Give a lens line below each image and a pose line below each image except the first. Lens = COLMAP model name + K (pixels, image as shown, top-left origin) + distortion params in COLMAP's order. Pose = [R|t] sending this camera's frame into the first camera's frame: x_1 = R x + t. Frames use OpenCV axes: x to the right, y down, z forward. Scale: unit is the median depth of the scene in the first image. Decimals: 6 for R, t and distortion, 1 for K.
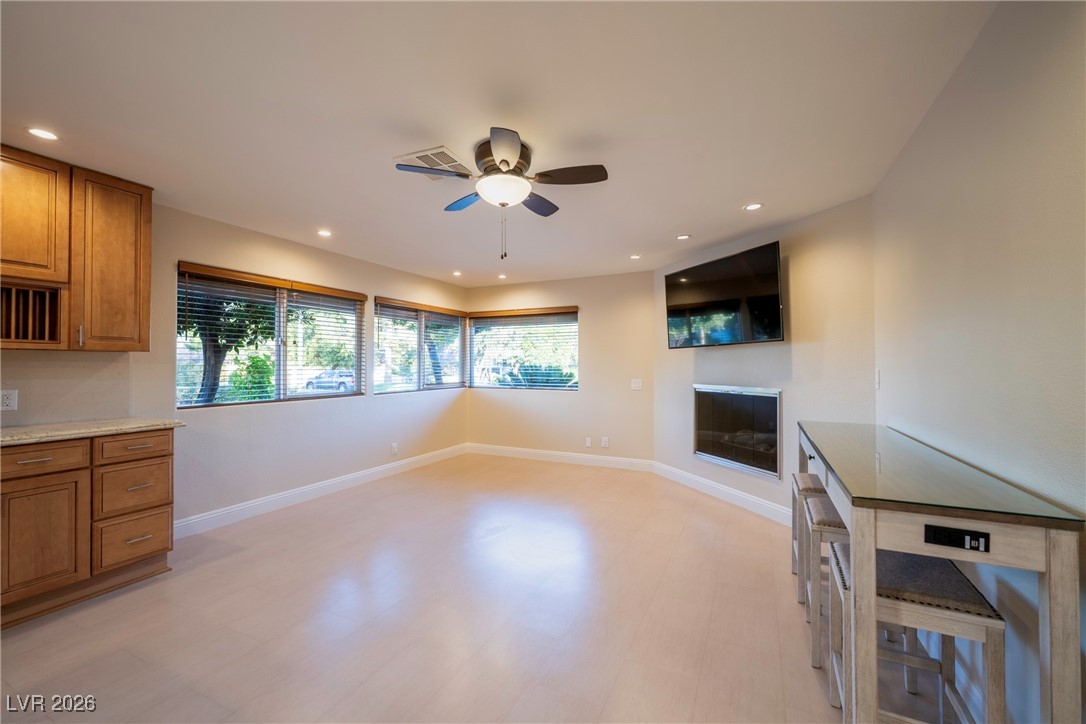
lens RADIAL K [[443.2, 0, 543.0], [0, 443.2, 362.0], [0, 0, 1]] dist [0.000836, 0.000104]
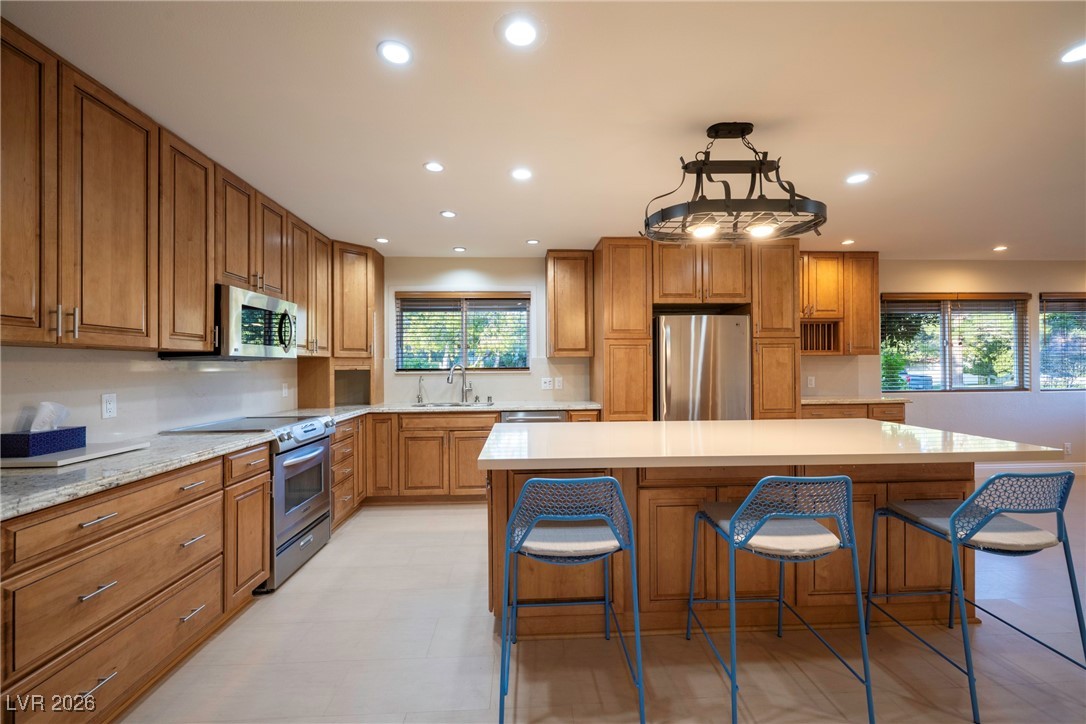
lens RADIAL K [[443.2, 0, 543.0], [0, 443.2, 362.0], [0, 0, 1]] dist [0.000836, 0.000104]
pose [[0.484910, -0.012523, -0.874475, -0.056263], [0.016455, 0.999851, -0.005194, -0.006243], [0.874409, -0.011870, 0.485044, -0.581953]]
